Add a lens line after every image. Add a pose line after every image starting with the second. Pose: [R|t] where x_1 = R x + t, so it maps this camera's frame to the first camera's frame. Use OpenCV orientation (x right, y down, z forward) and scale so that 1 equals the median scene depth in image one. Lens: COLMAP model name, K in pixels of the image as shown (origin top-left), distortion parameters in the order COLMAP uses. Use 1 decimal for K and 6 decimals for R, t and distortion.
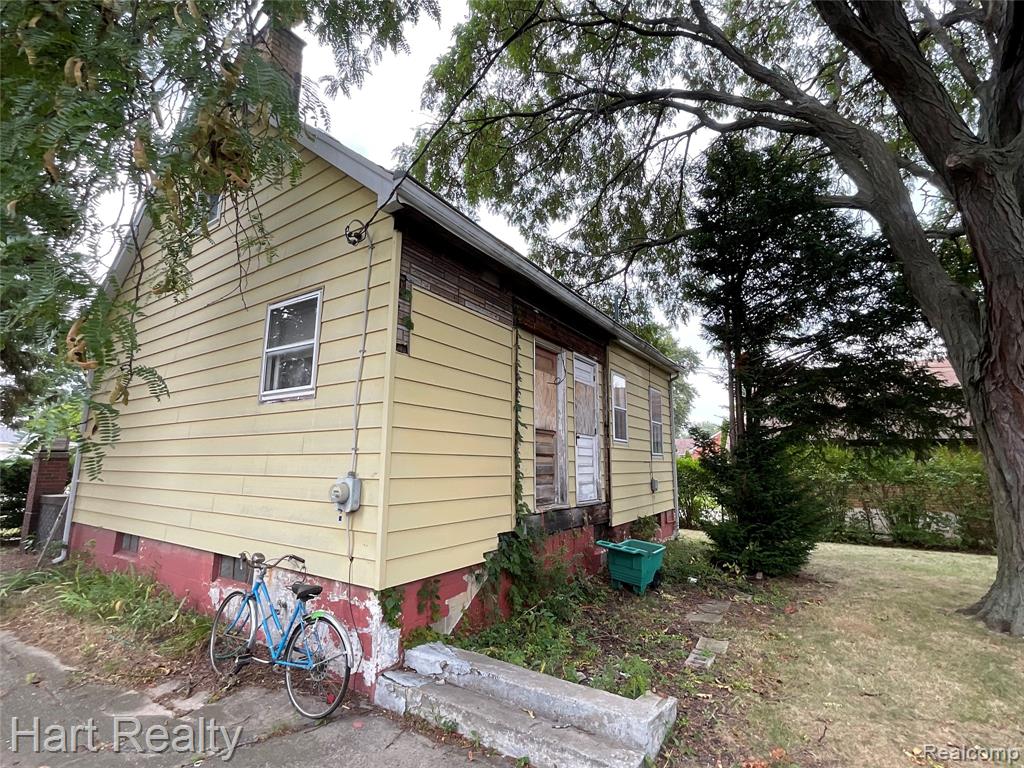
lens RADIAL K [[481.0, 0, 520.4], [0, 481.0, 385.5], [0, 0, 1]] dist [0.004654, -0.001361]
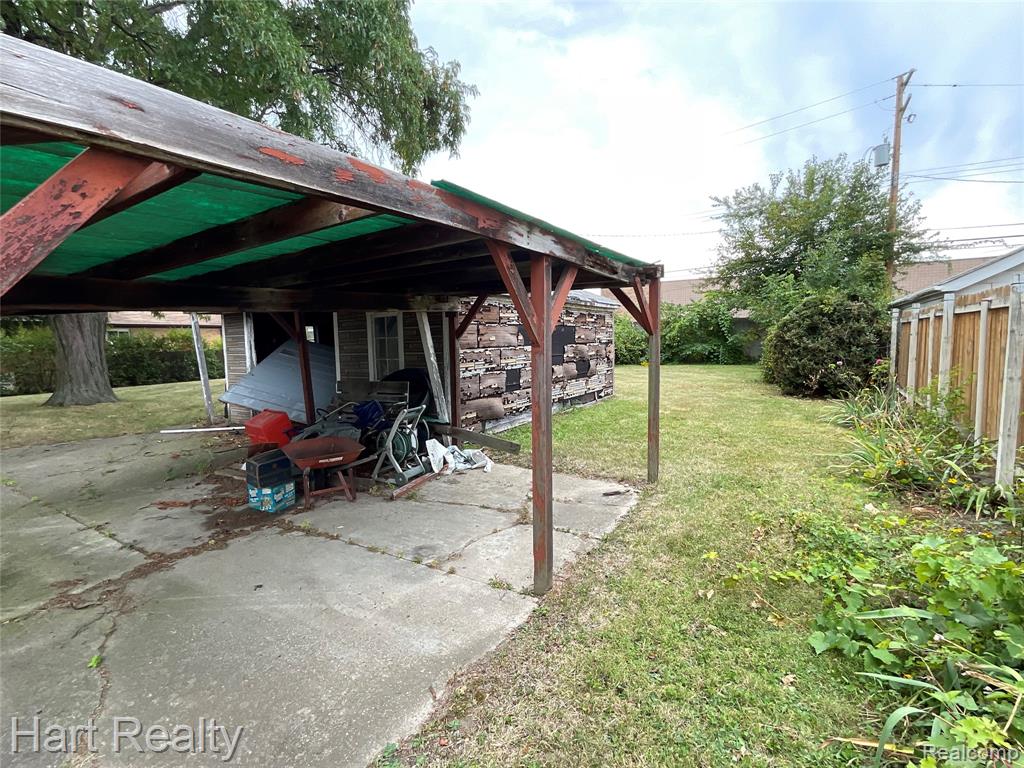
lens RADIAL K [[481.0, 0, 512.1], [0, 481.0, 384.1], [0, 0, 1]] dist [0.004654, -0.001361]
pose [[-0.006555, -0.104228, 0.994532, -0.971353], [-0.142743, 0.984466, 0.102233, -0.110565], [-0.989738, -0.141293, -0.021331, -0.801260]]
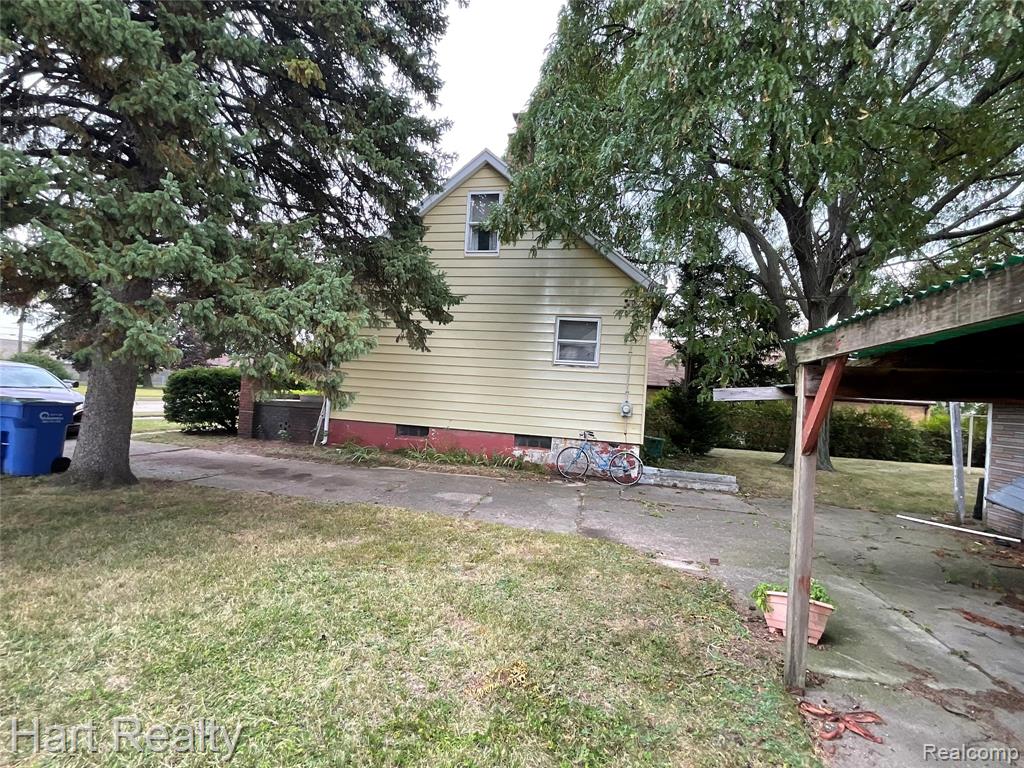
lens RADIAL K [[481.0, 0, 509.0], [0, 481.0, 386.4], [0, 0, 1]] dist [0.004654, -0.001361]
pose [[0.934222, 0.057689, 0.351997, -1.075785], [-0.112726, 0.984009, 0.137912, -0.101752], [-0.338413, -0.168519, 0.925785, -0.662345]]
